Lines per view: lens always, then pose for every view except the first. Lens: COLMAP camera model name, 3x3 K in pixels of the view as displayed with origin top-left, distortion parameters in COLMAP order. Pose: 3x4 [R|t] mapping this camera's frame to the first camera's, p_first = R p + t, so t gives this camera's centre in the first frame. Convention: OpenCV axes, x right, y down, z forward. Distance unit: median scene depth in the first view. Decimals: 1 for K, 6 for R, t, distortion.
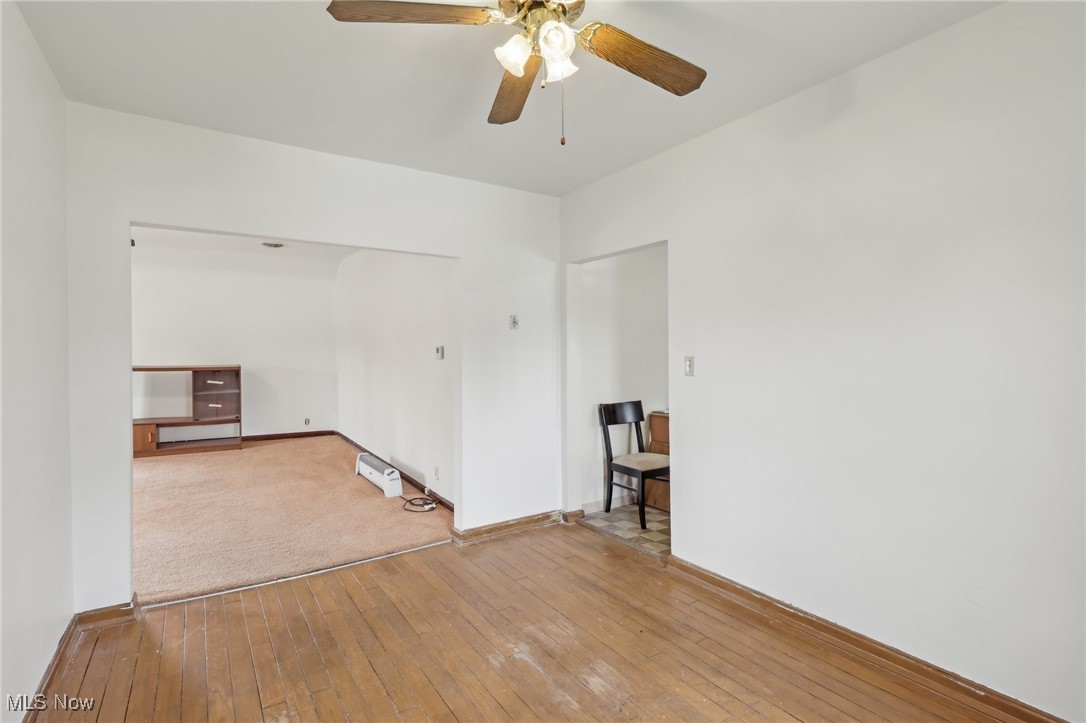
lens RADIAL K [[511.6, 0, 539.7], [0, 511.6, 355.1], [0, 0, 1]] dist [0.001862, 0.001350]
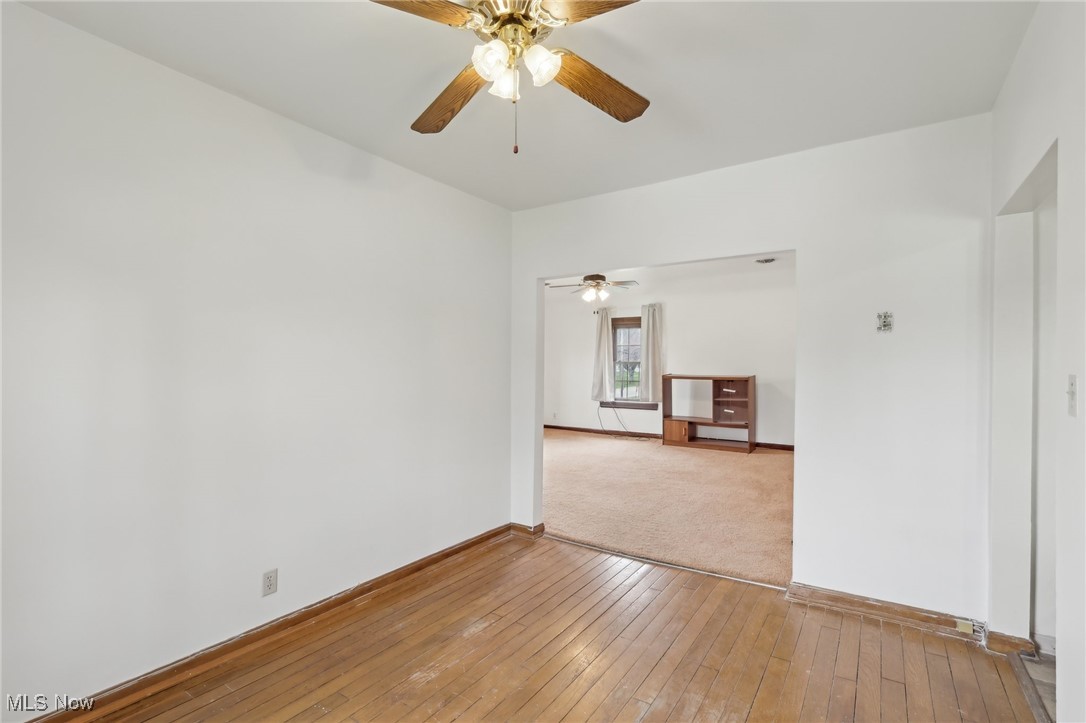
lens RADIAL K [[511.6, 0, 539.2], [0, 511.6, 366.6], [0, 0, 1]] dist [0.001862, 0.001350]
pose [[0.385301, 0.005480, -0.922775, 0.411880], [-0.005795, 0.999977, 0.003519, -0.002568], [0.922773, 0.003992, 0.385324, 0.282812]]
